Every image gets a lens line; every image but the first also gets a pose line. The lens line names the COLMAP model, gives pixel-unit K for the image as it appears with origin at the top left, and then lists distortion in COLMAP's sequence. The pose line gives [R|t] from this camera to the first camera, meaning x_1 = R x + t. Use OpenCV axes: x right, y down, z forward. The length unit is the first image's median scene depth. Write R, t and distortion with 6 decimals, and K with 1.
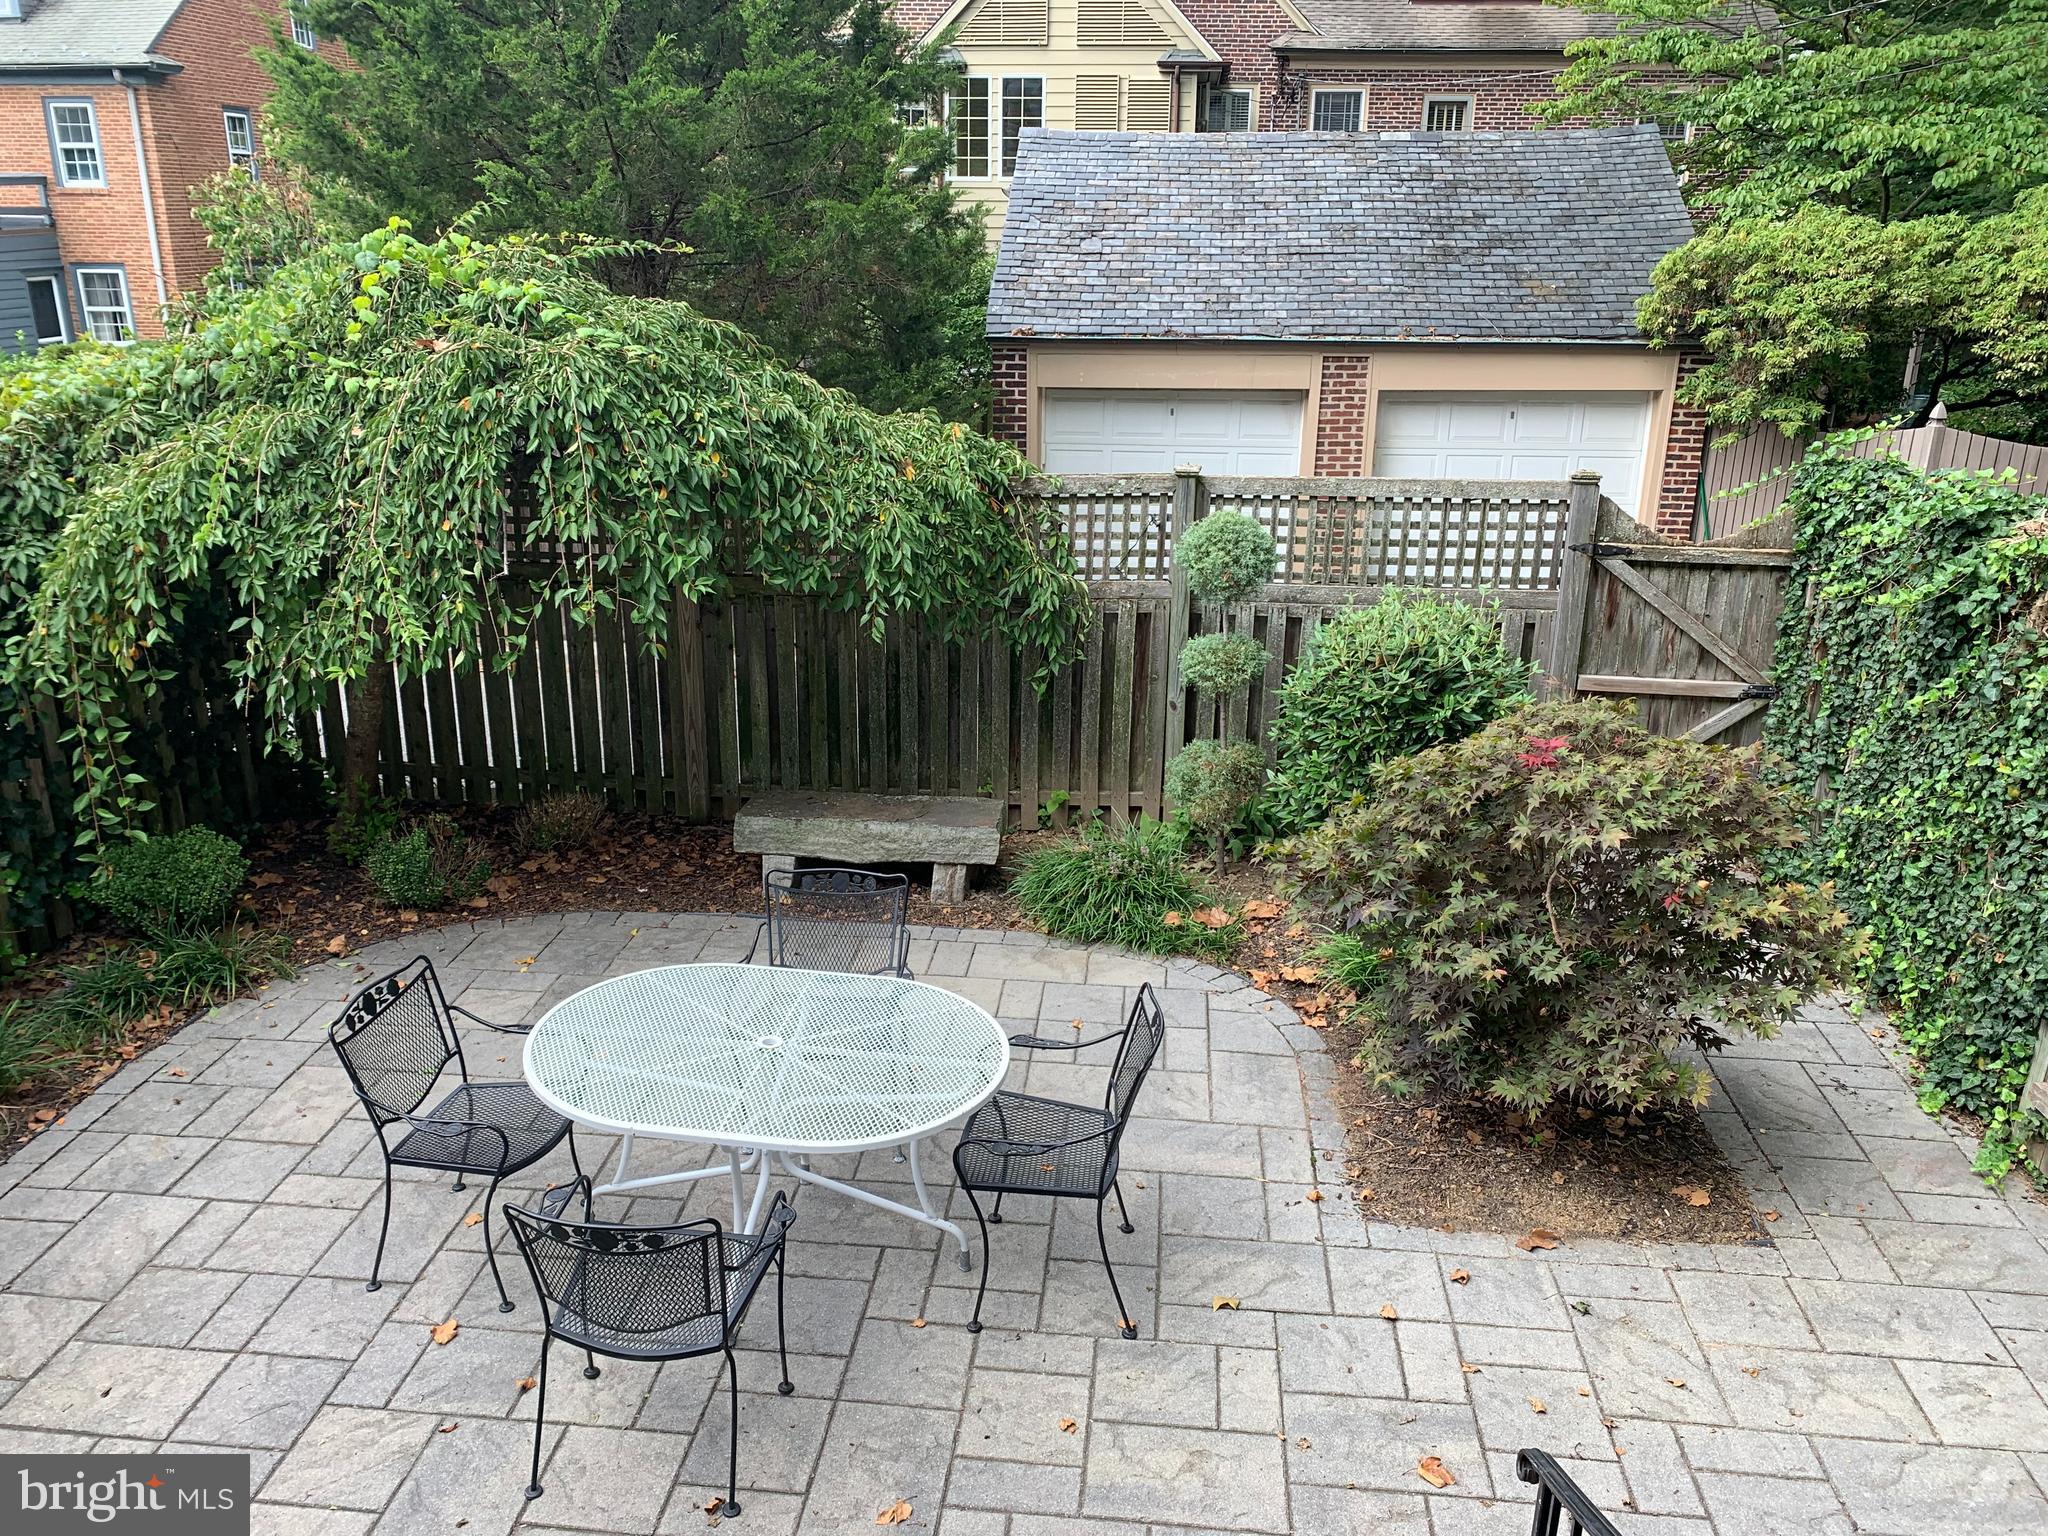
lens RADIAL K [[1559.5, 0, 1020.9], [0, 1559.5, 768.9], [0, 0, 1]] dist [0.030912, 0.000378]
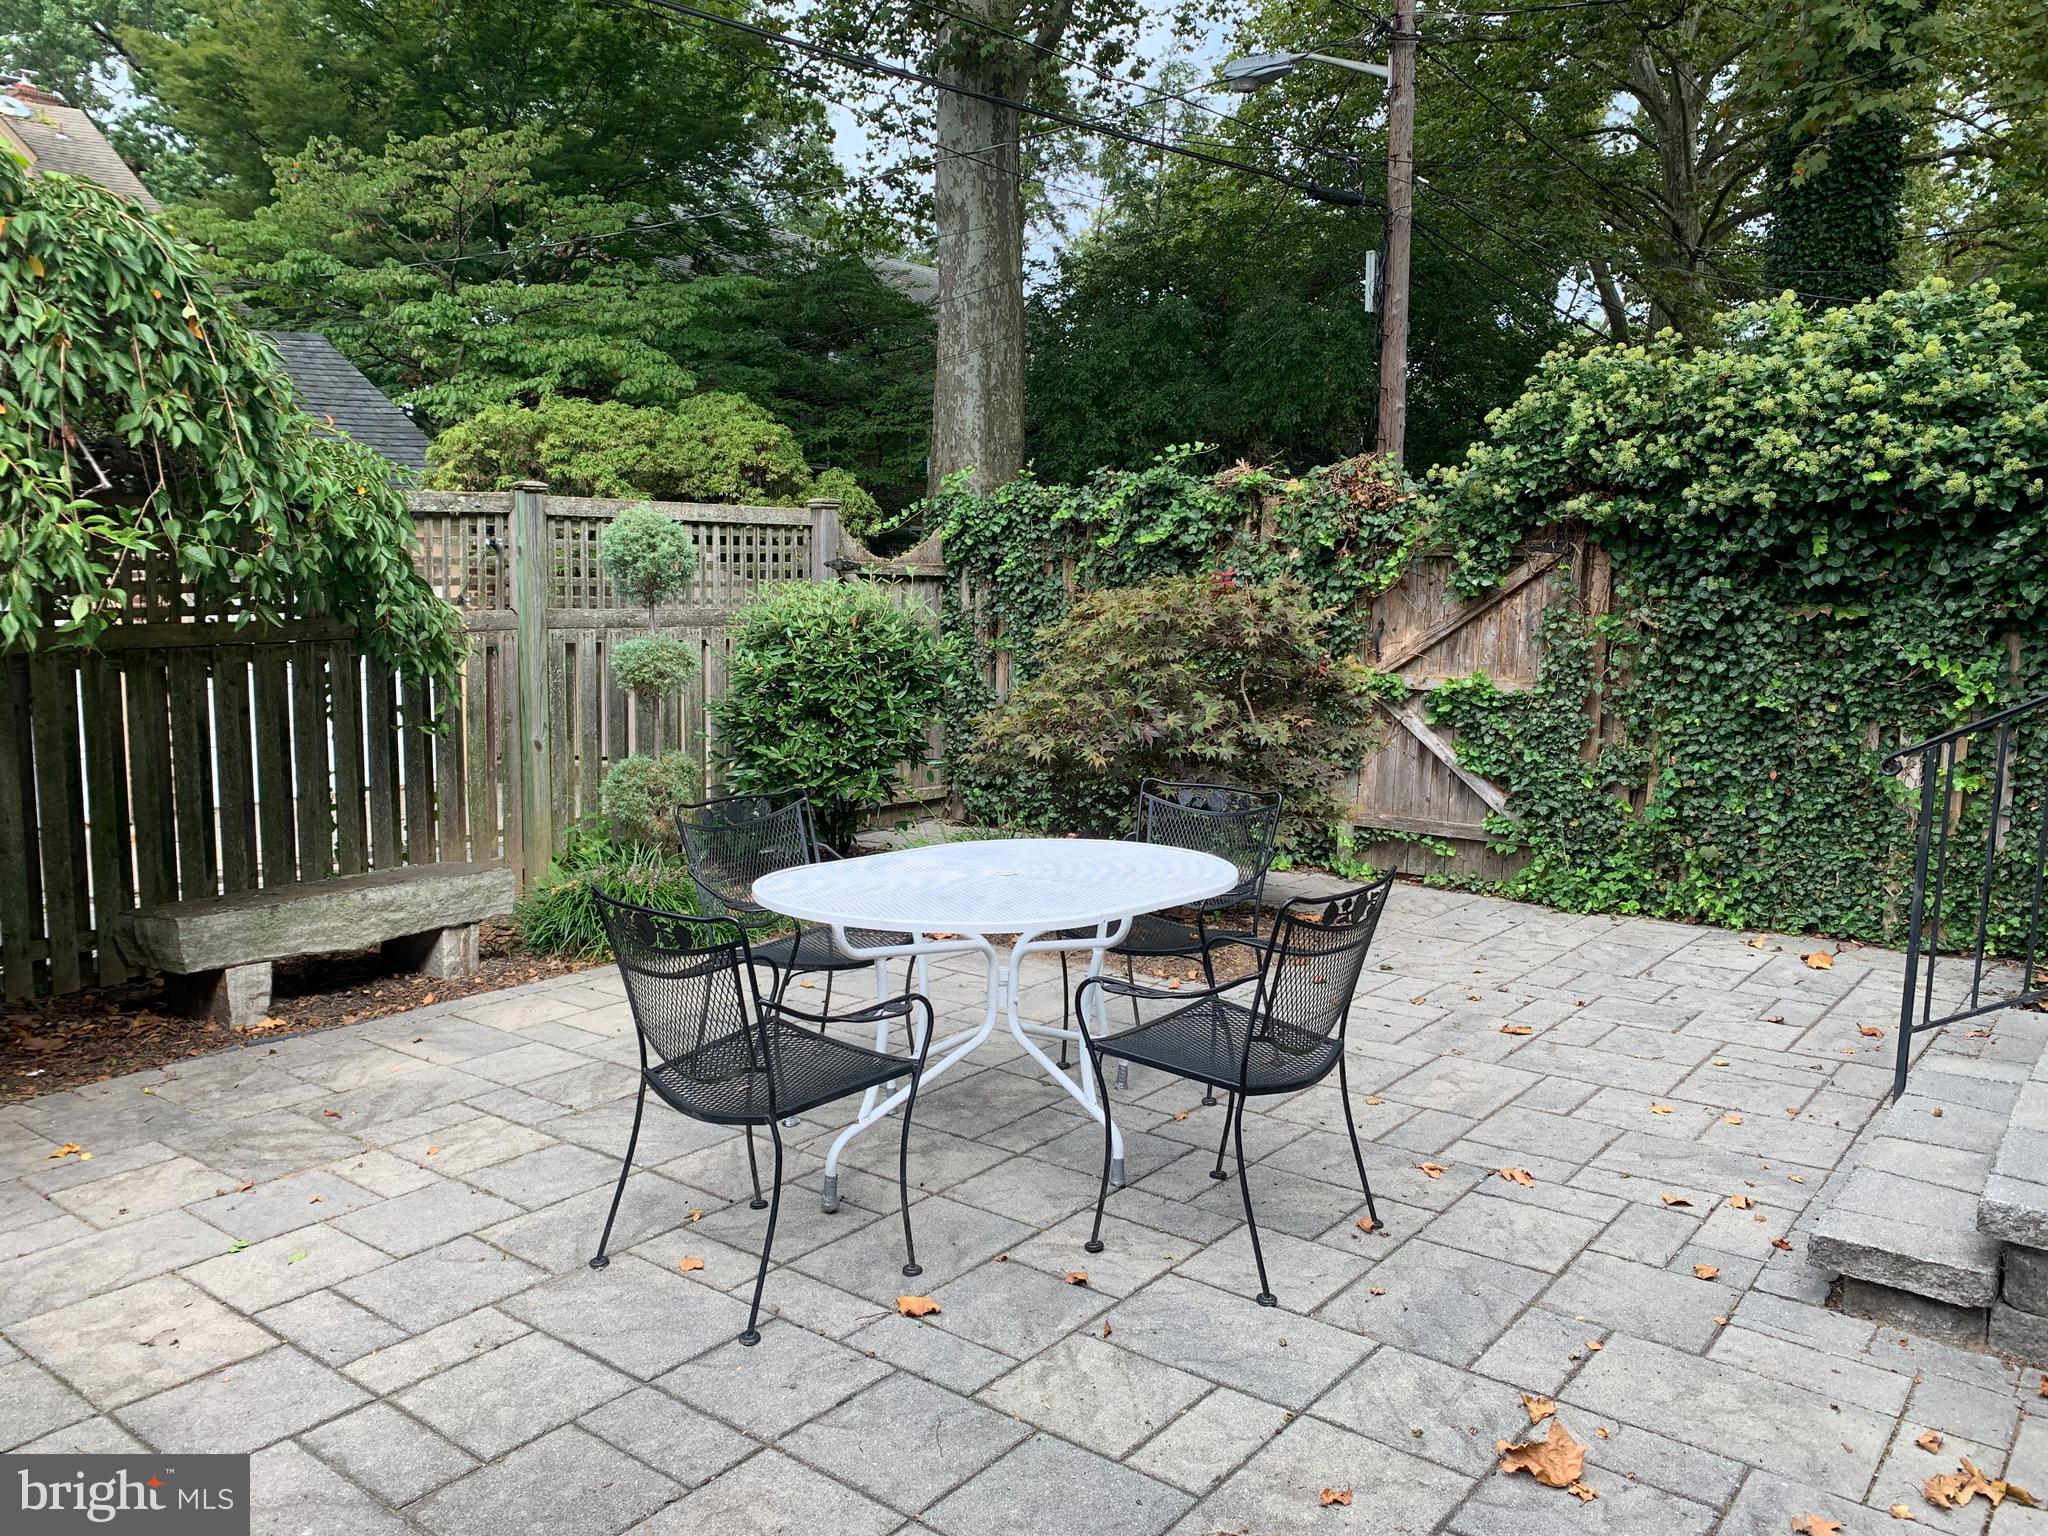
lens RADIAL K [[1559.5, 0, 1020.9], [0, 1559.5, 767.7], [0, 0, 1]] dist [0.030912, 0.000378]
pose [[0.533668, -0.106521, 0.838959, -0.557687], [0.269764, 0.961653, -0.049499, 0.099965], [-0.801515, 0.252737, 0.541939, 0.303311]]
